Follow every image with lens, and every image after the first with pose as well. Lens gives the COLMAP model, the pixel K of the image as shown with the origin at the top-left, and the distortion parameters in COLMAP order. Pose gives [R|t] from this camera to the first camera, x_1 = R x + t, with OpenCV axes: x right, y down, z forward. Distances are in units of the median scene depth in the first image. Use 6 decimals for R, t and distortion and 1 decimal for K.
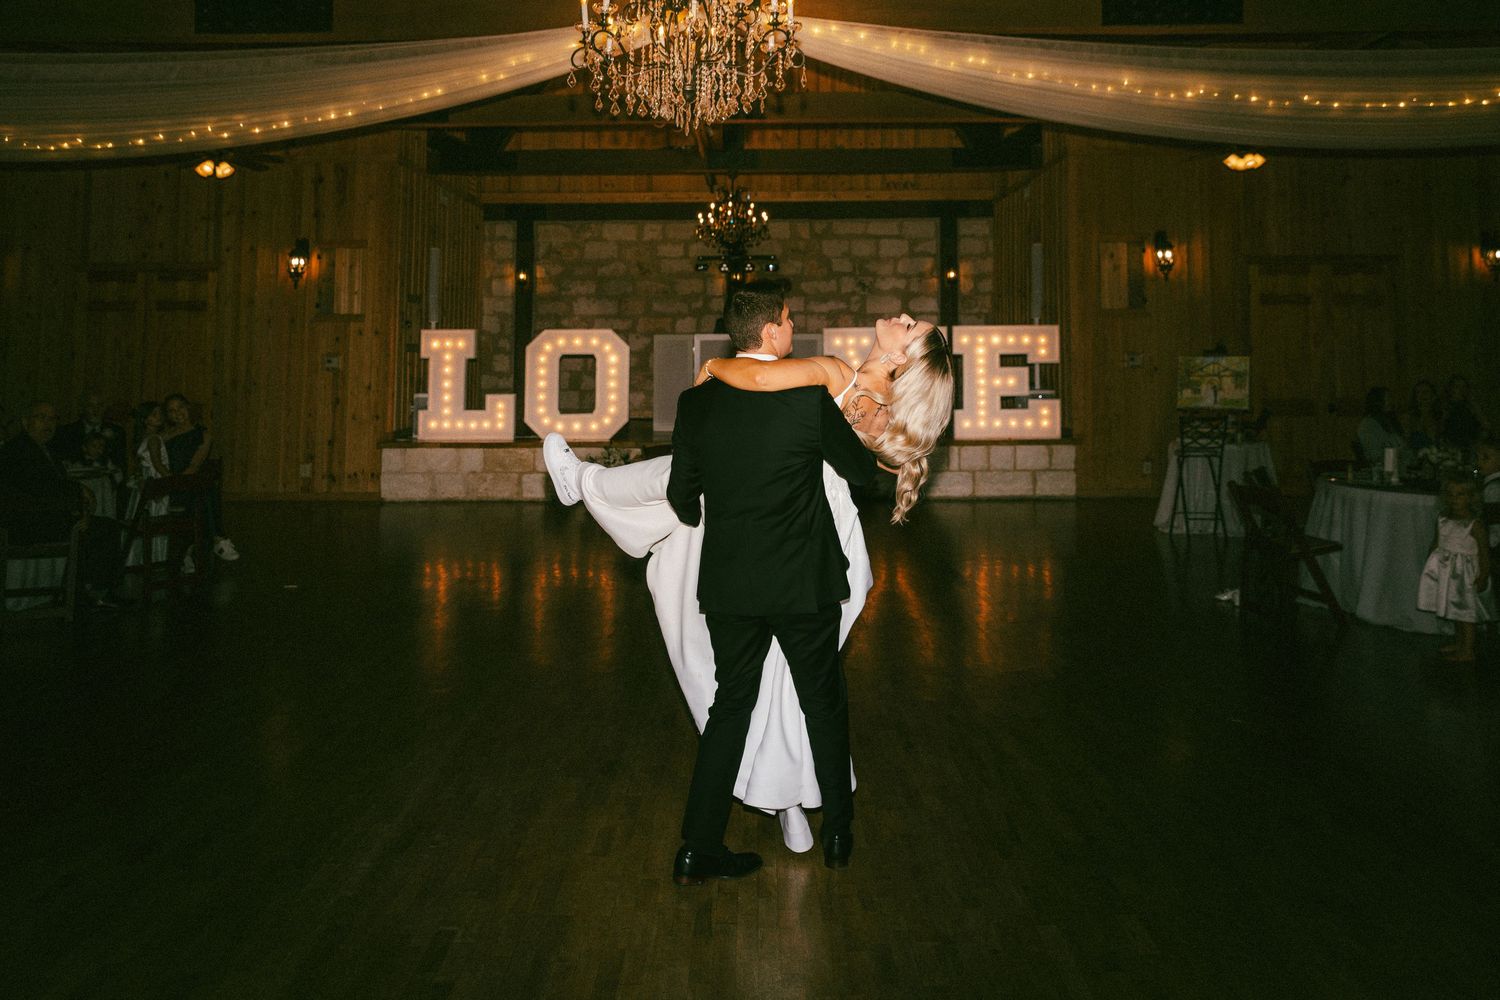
lens RADIAL K [[1225.5, 0, 767.1], [0, 1225.5, 199.1], [0, 0, 1]] dist [-0.008391, -0.003871]
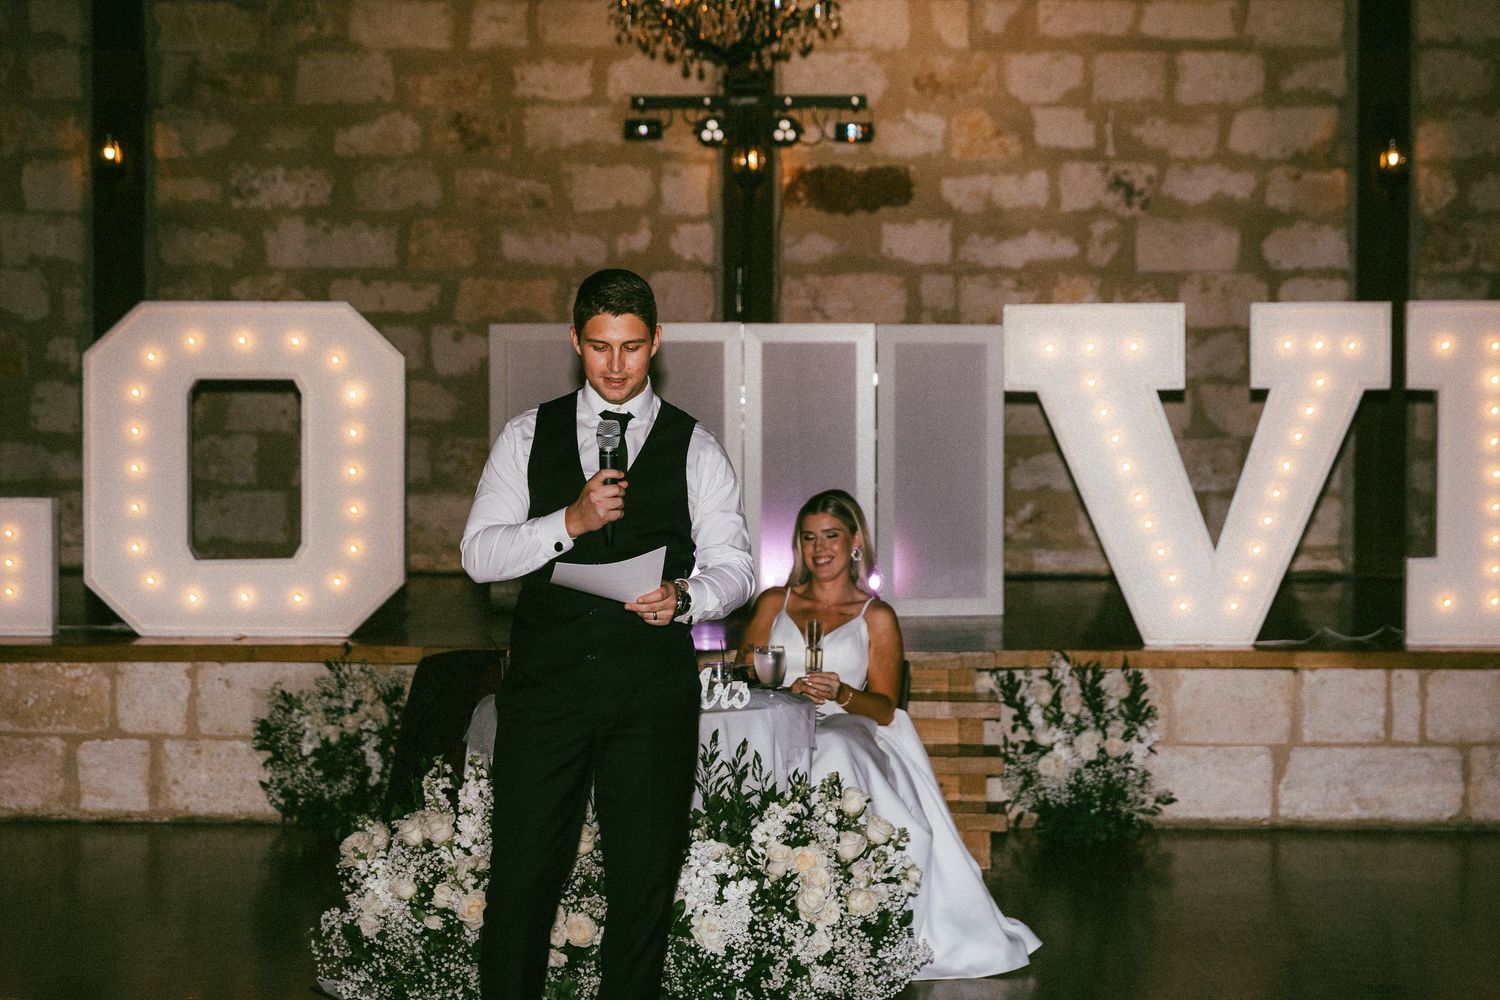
lens RADIAL K [[3198.9, 0, 810.3], [0, 3198.9, 451.8], [0, 0, 1]] dist [-0.028600, 0.000000]
pose [[0.999851, 0.008789, -0.014849, 0.007436], [-0.006621, 0.990102, 0.140196, 0.026348], [0.015934, -0.140077, 0.990012, 0.163477]]
